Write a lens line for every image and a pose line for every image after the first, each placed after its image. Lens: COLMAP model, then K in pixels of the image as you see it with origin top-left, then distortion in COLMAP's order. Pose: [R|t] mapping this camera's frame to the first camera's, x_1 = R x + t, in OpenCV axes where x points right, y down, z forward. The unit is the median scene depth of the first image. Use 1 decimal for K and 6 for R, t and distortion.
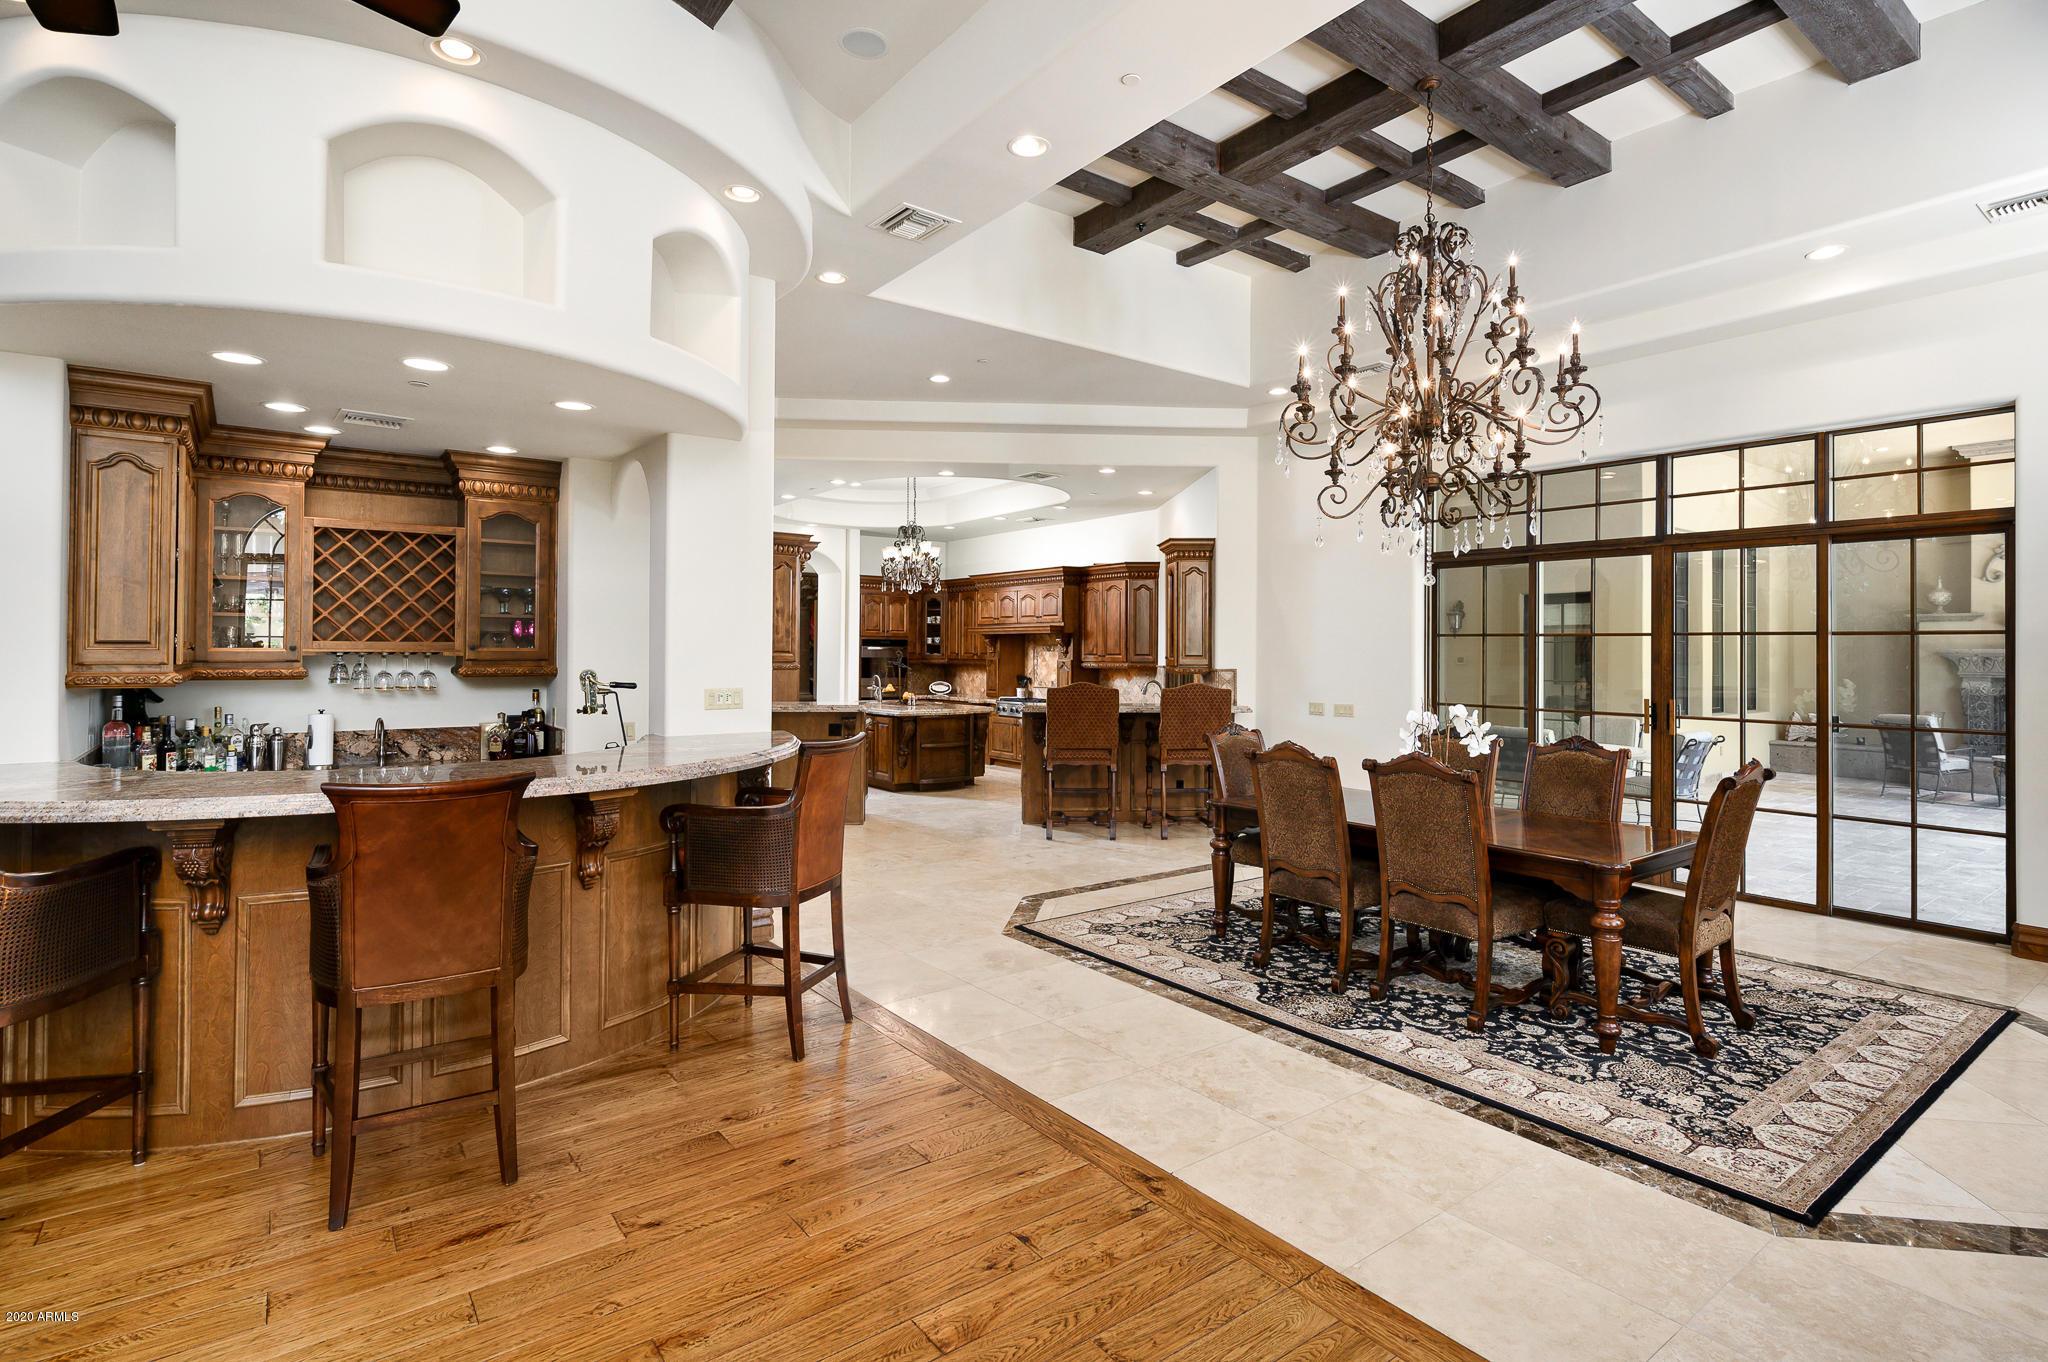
lens RADIAL K [[995.3, 0, 1025.0], [0, 995.3, 660.0], [0, 0, 1]] dist [-0.001710, -0.000246]
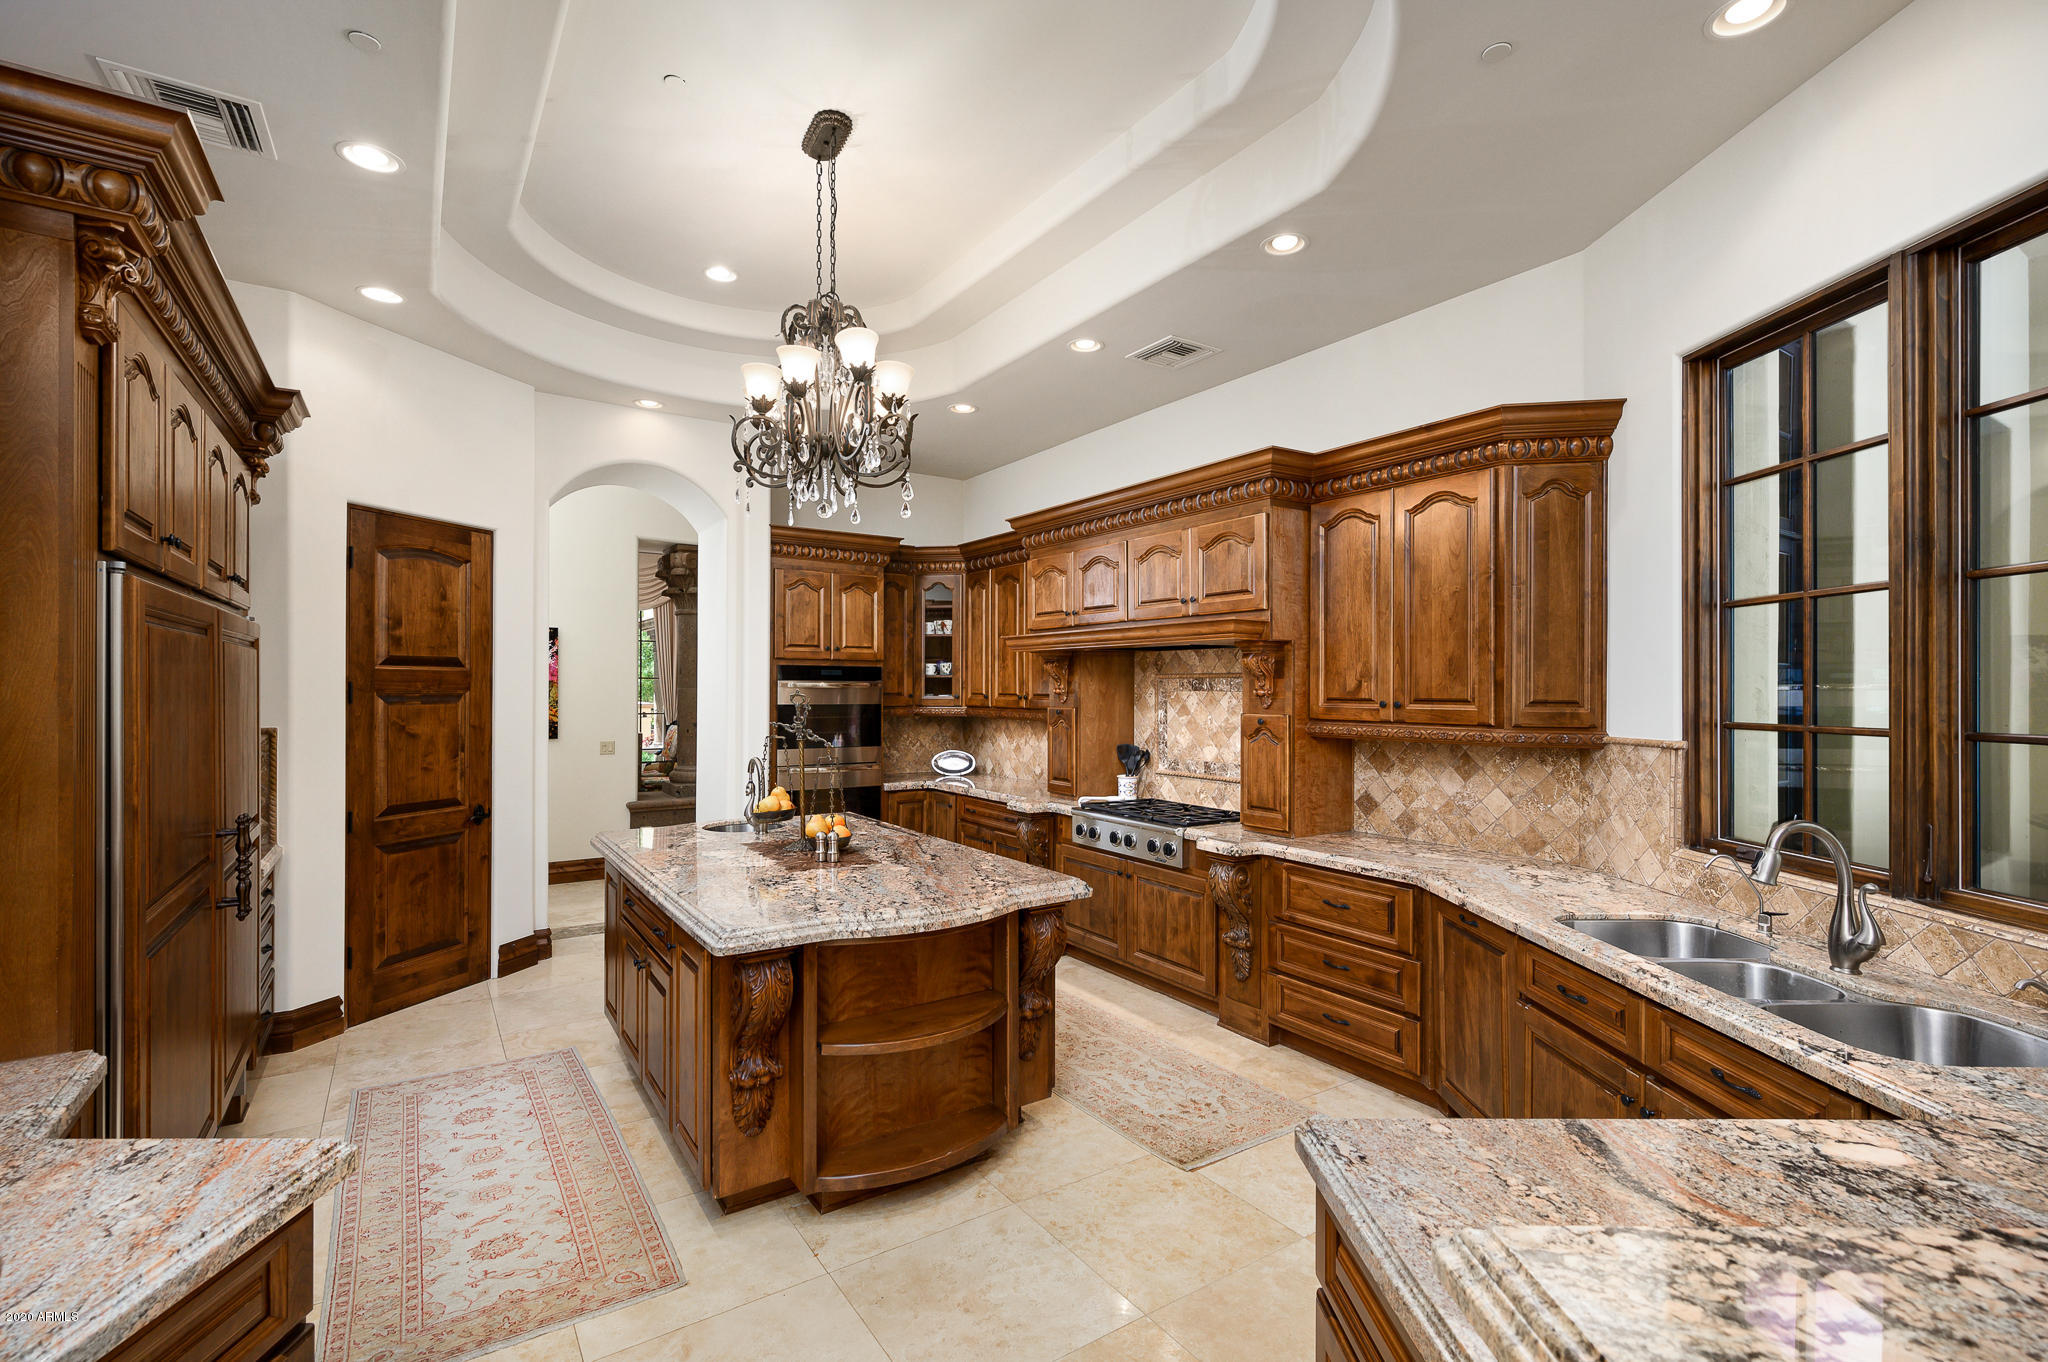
lens RADIAL K [[919.4, 0, 1026.0], [0, 919.4, 681.7], [0, 0, 1]] dist [-0.000404, 0.000006]
pose [[0.998960, -0.001564, -0.045578, -0.087346], [0.000904, 0.999894, -0.014509, -0.020167], [0.045596, 0.014453, 0.998855, 1.738179]]
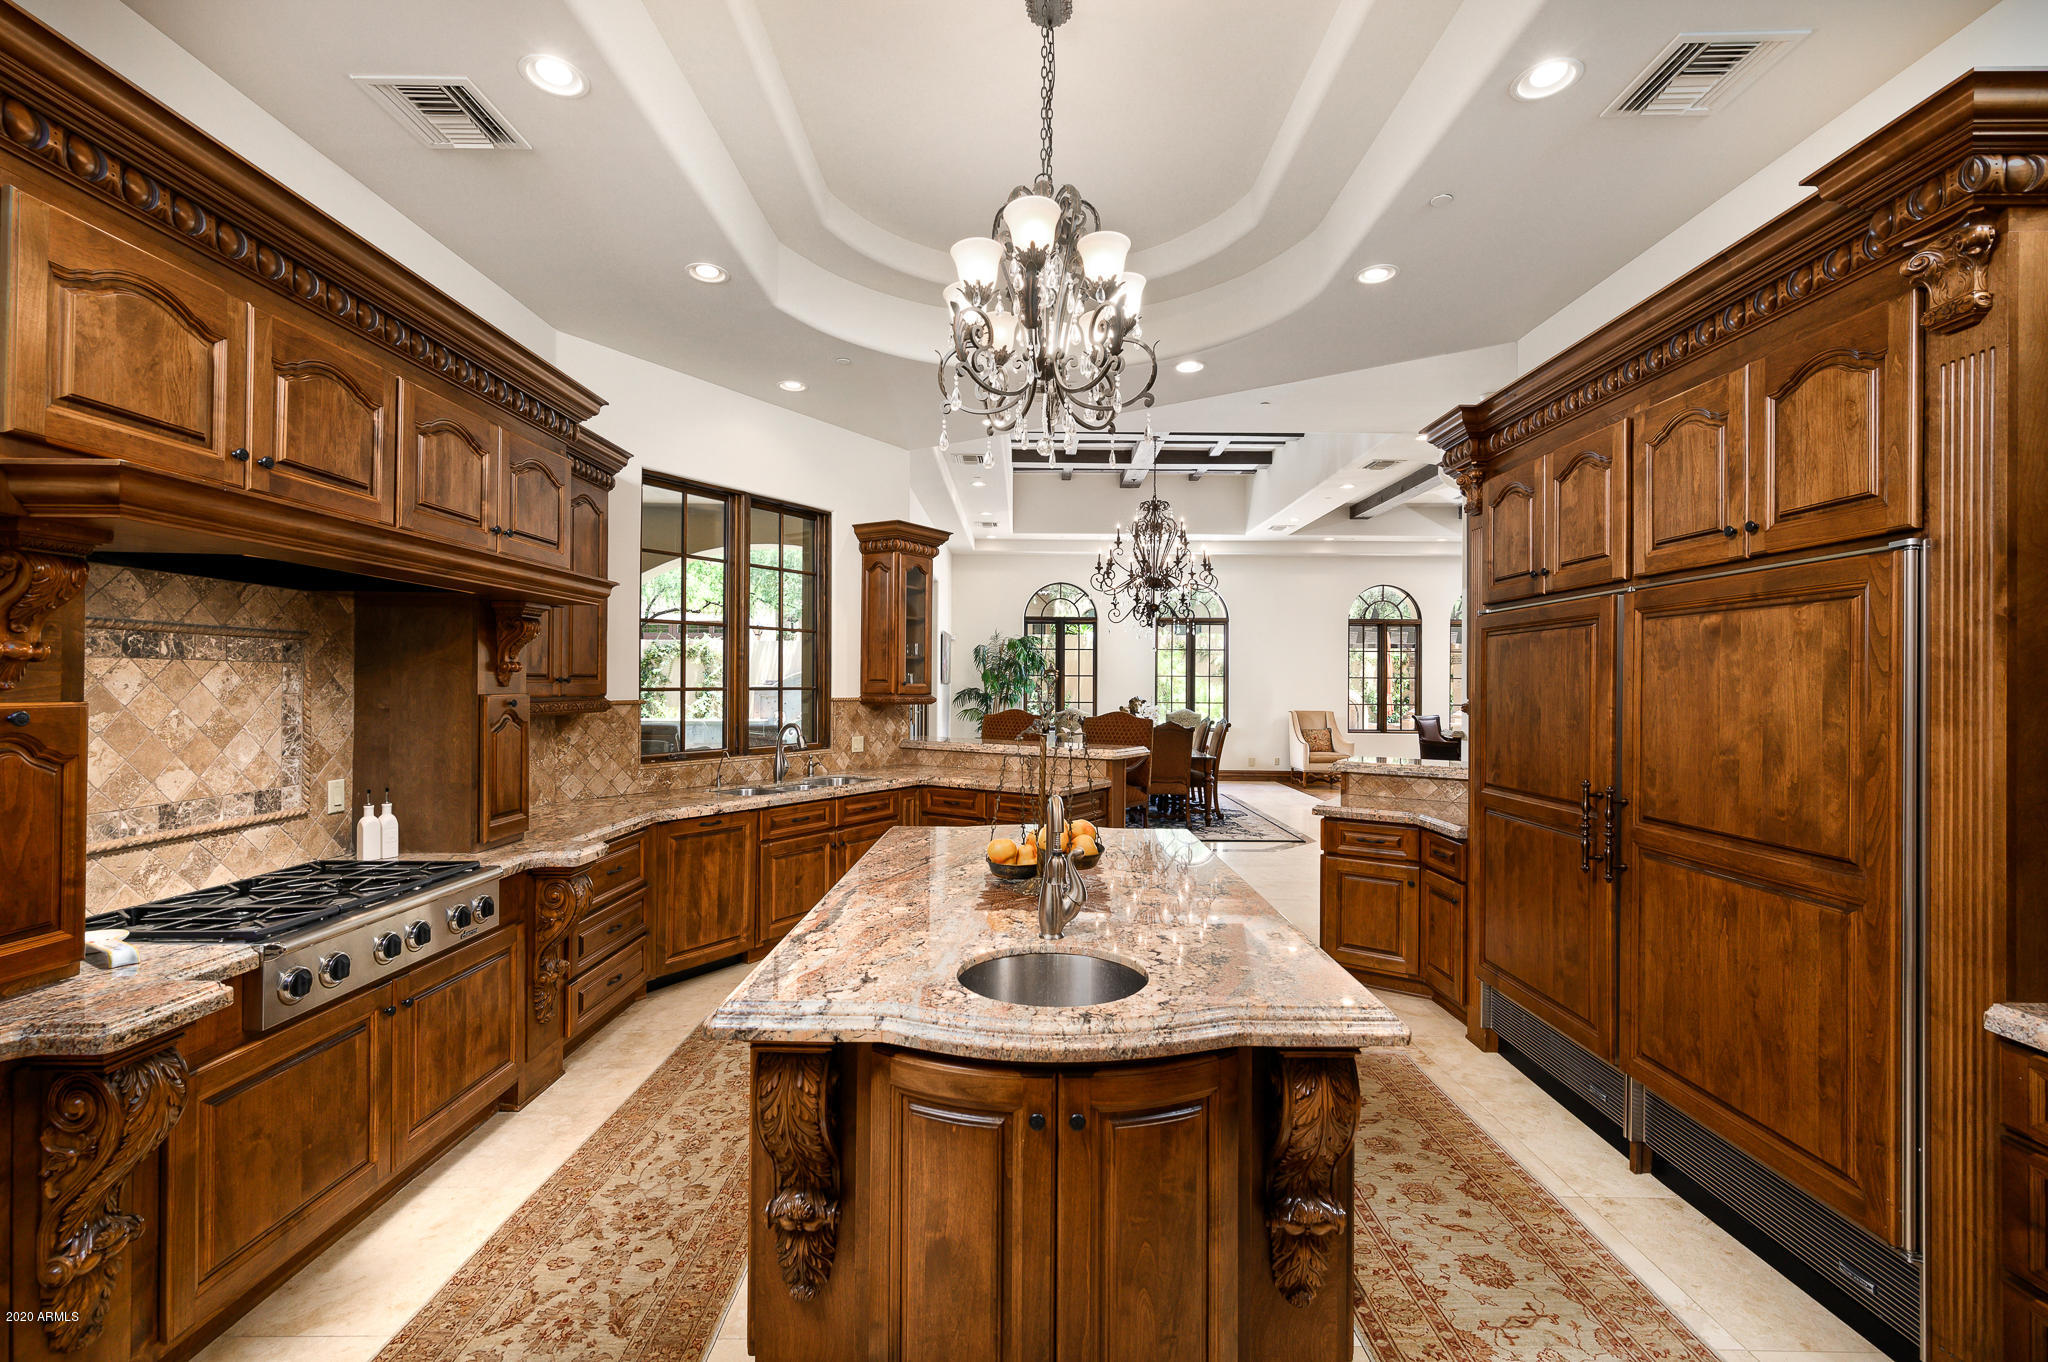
lens RADIAL K [[869.5, 0, 1029.0], [0, 869.5, 684.4], [0, 0, 1]] dist [0.000125, 0.000022]
pose [[-0.806484, -0.006042, 0.591226, -0.550263], [-0.001325, 0.999964, 0.008411, -0.015392], [-0.591255, 0.006000, -0.806462, 2.791364]]
